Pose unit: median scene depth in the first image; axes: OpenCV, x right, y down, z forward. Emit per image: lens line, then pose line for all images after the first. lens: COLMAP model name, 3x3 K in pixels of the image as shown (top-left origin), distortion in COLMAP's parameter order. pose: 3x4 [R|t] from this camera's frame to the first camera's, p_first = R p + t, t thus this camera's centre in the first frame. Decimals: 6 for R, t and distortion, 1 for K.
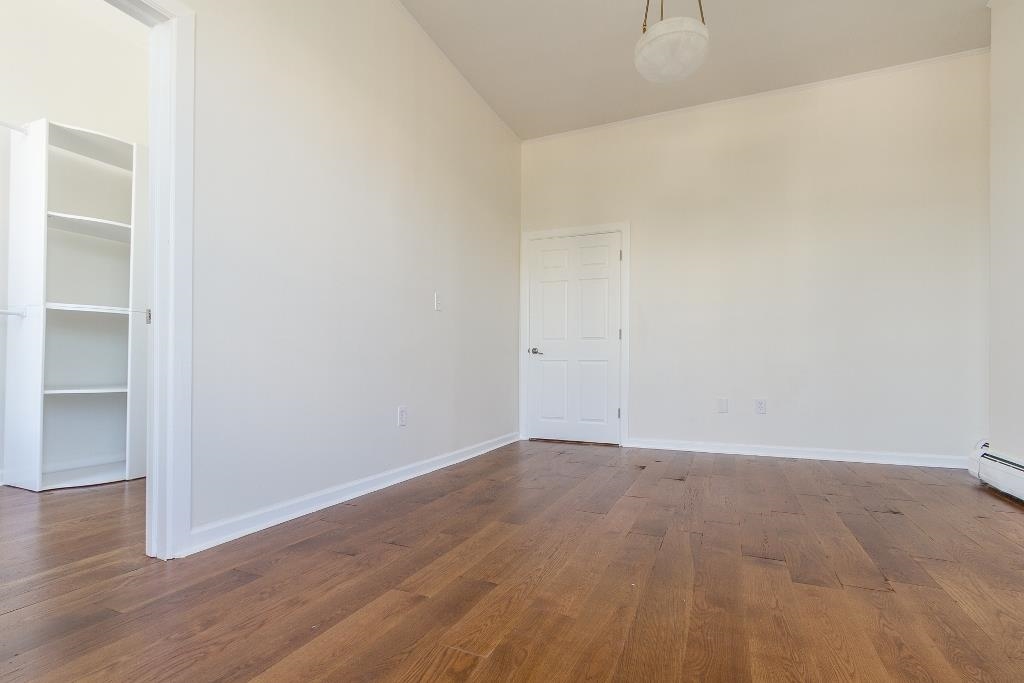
lens RADIAL K [[491.9, 0, 497.7], [0, 491.9, 355.8], [0, 0, 1]] dist [0.004751, -0.005931]
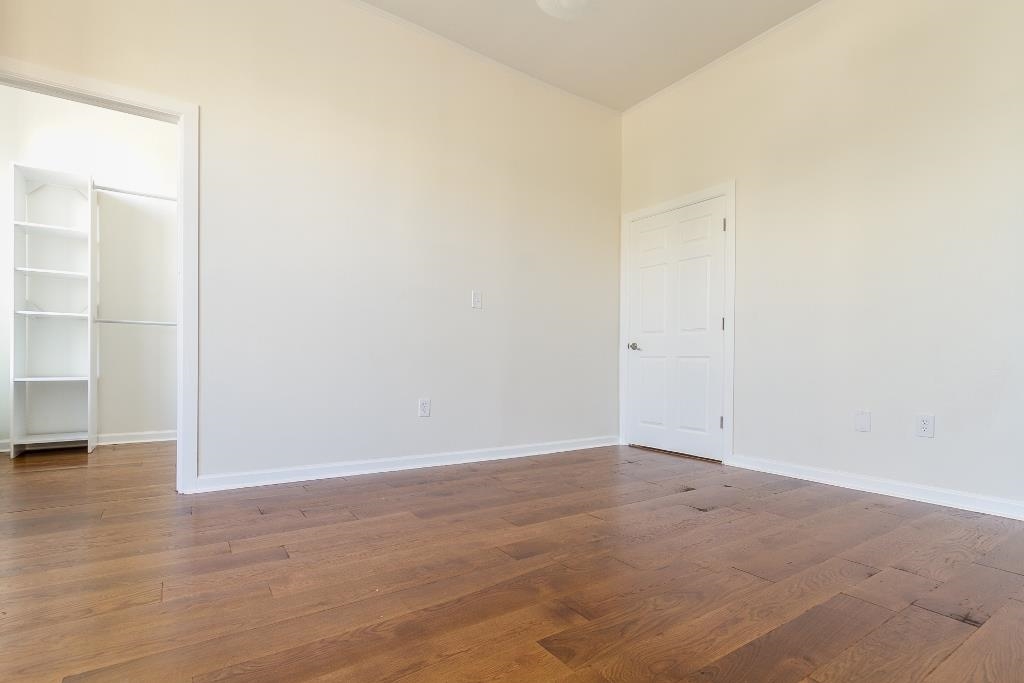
lens RADIAL K [[491.9, 0, 497.7], [0, 491.9, 355.8], [0, 0, 1]] dist [0.004751, -0.005931]
pose [[0.837585, -0.003901, -0.546293, 0.536385], [0.004251, 0.999991, -0.000623, 0.010413], [0.546290, -0.001800, 0.837594, 0.185035]]
